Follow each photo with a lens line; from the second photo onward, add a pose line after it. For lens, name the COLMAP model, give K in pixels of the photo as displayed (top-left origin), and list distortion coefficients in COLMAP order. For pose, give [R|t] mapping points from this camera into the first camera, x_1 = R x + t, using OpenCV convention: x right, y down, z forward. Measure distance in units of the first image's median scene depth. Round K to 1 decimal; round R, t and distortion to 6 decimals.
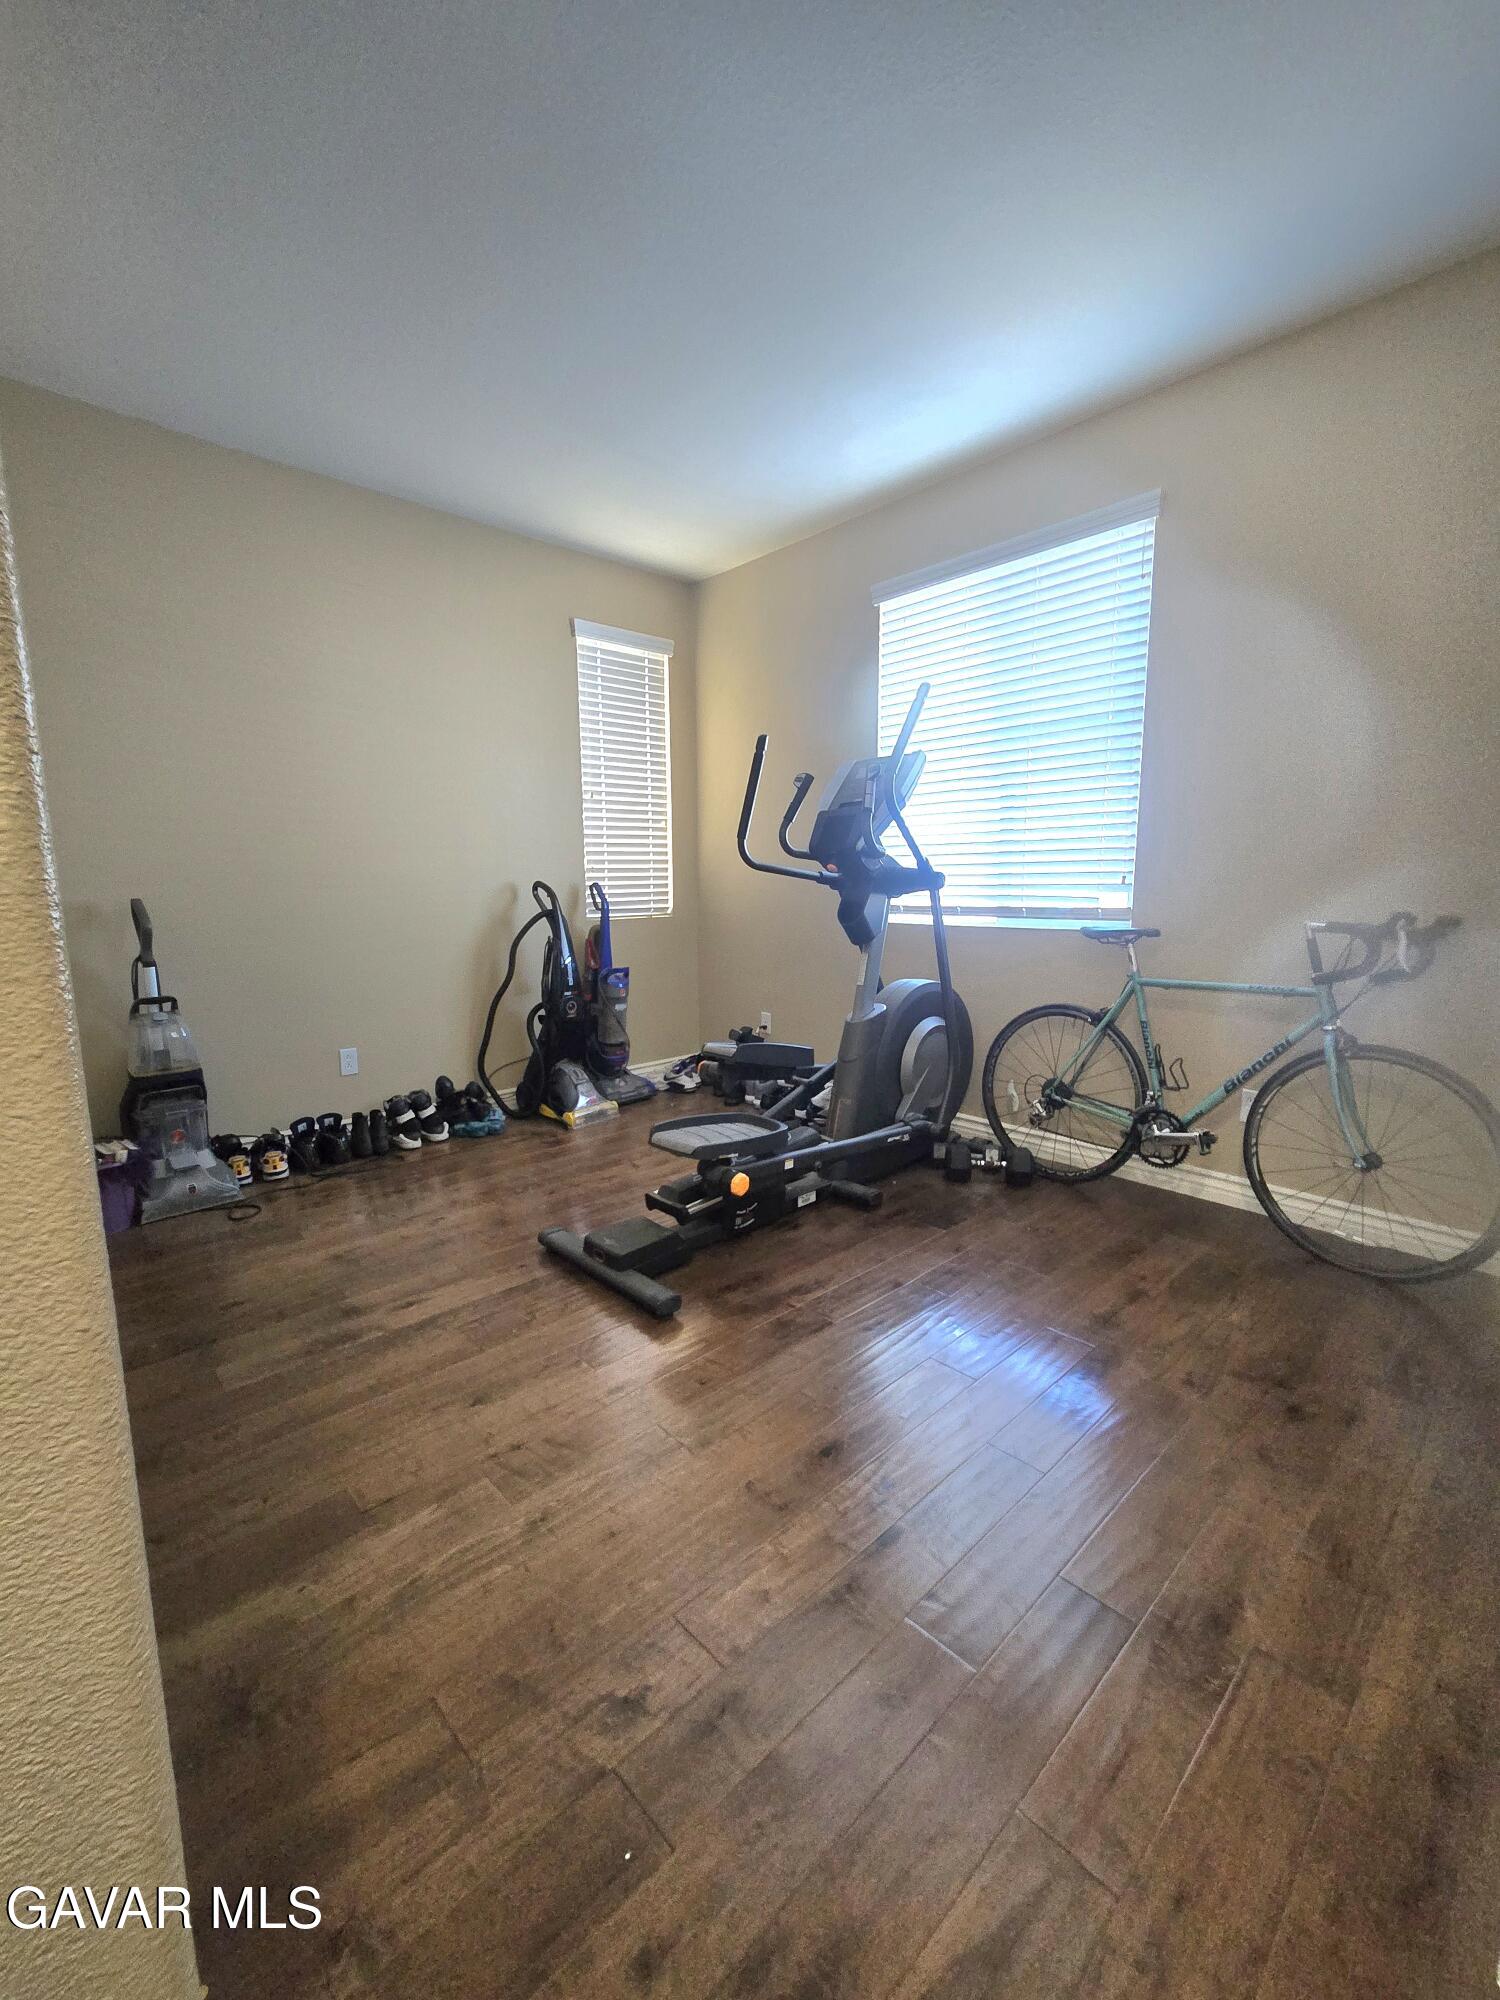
lens RADIAL K [[815.6, 0, 764.1], [0, 815.6, 1004.8], [0, 0, 1]] dist [-0.004940, 0.001289]
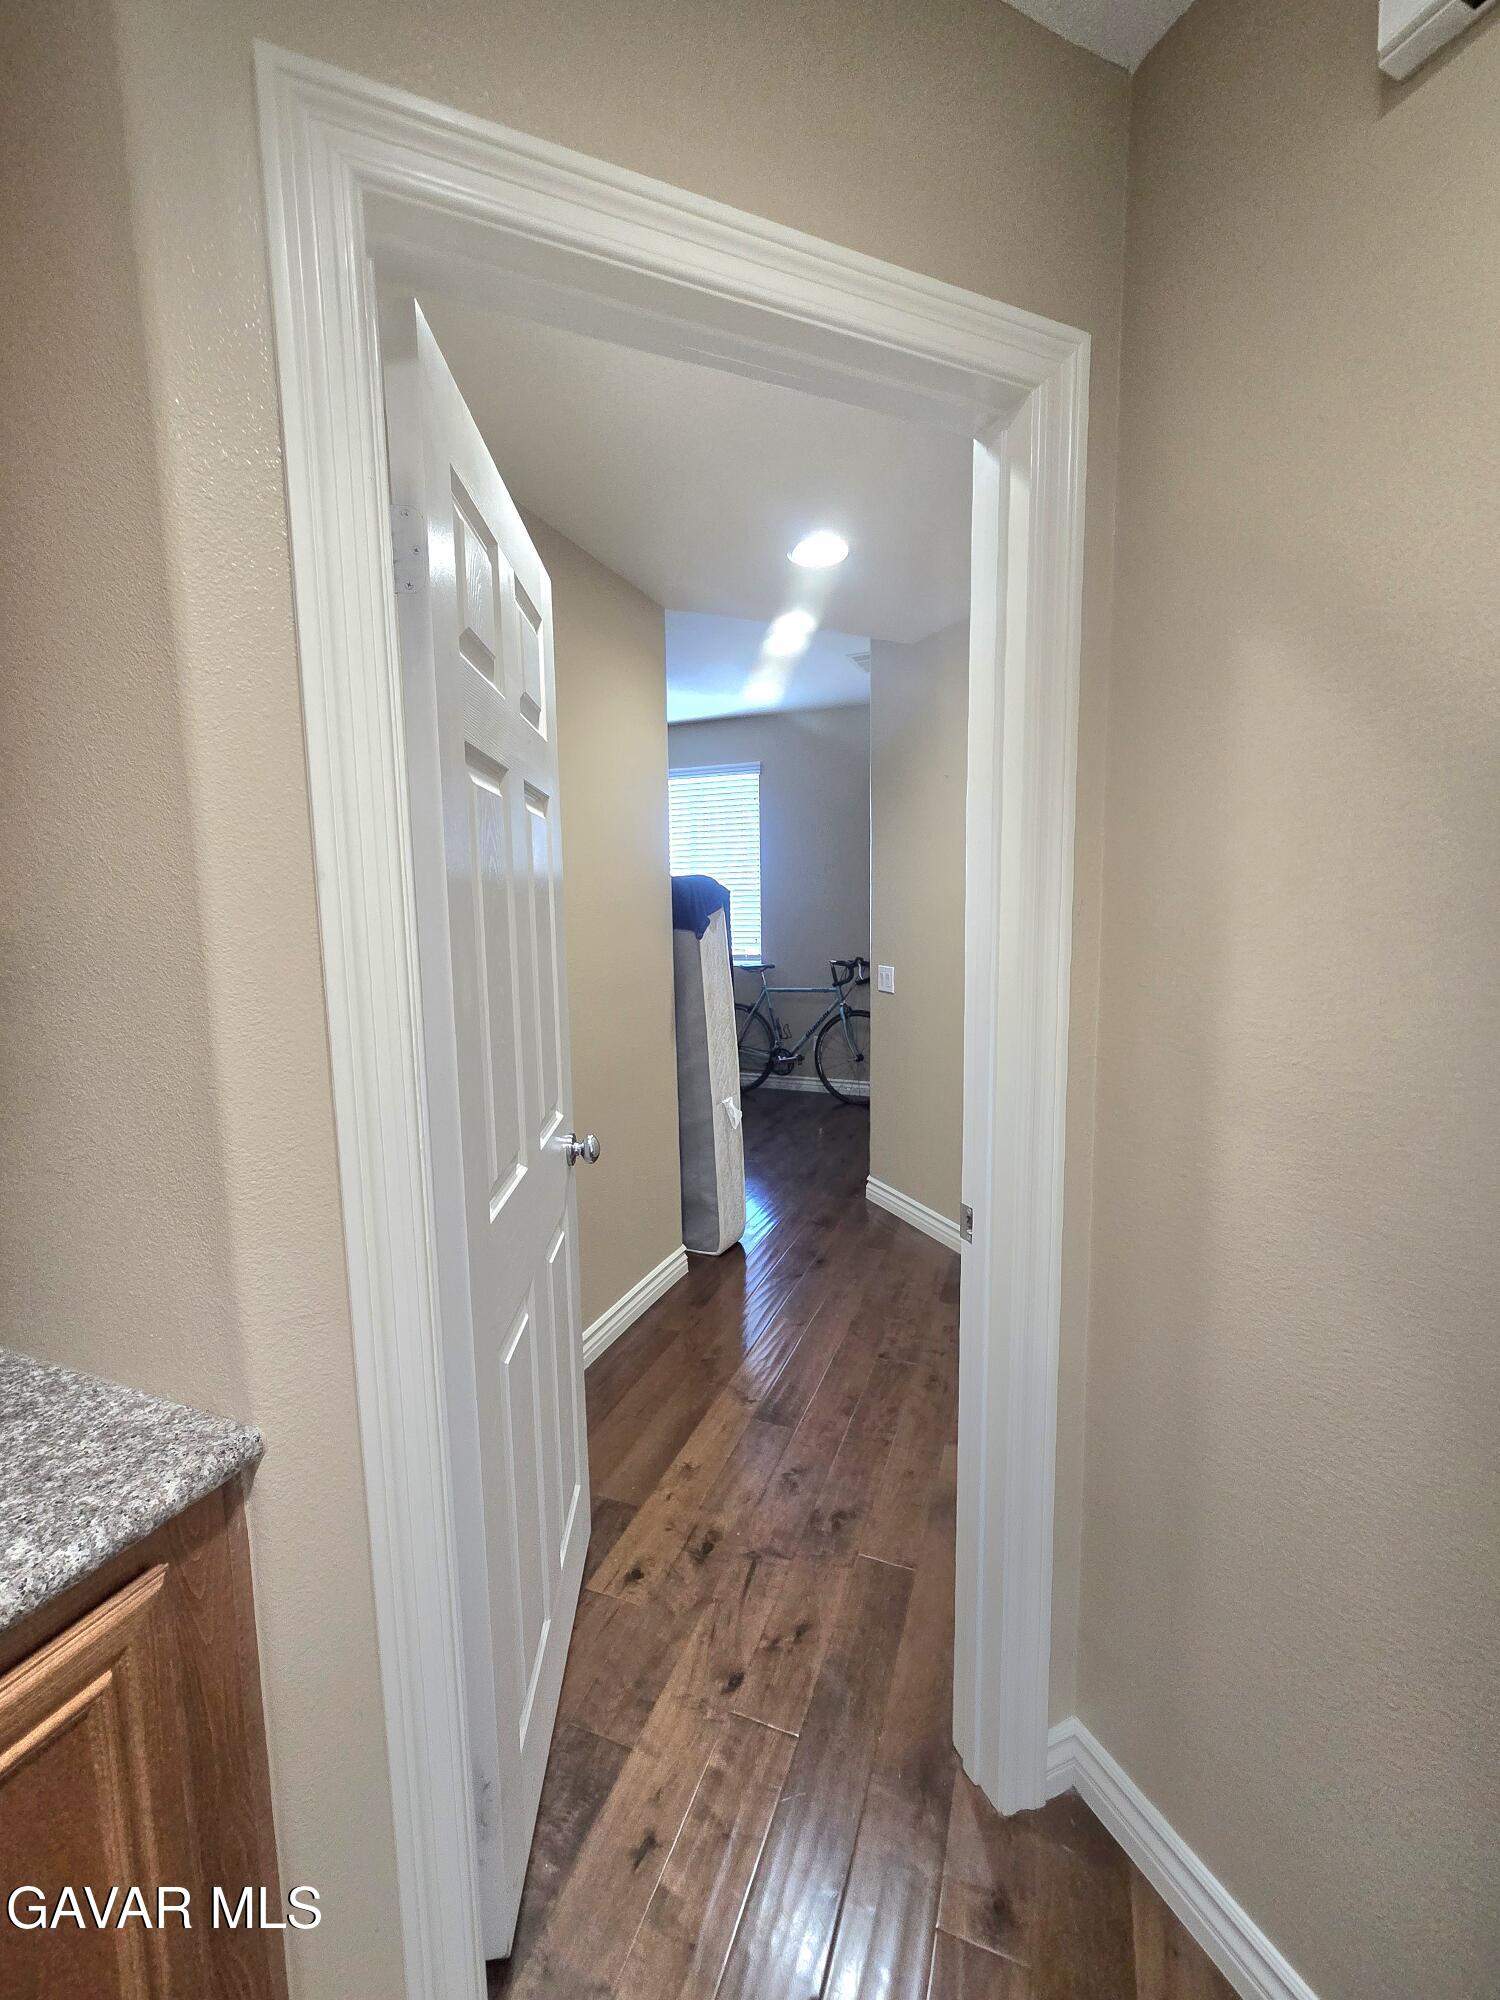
lens RADIAL K [[815.6, 0, 749.1], [0, 815.6, 998.3], [0, 0, 1]] dist [-0.004940, 0.001289]
pose [[0.905575, -0.057269, 0.420302, -0.507485], [0.074082, 0.996969, -0.023771, 0.043508], [-0.417667, 0.052664, 0.907073, -0.964809]]
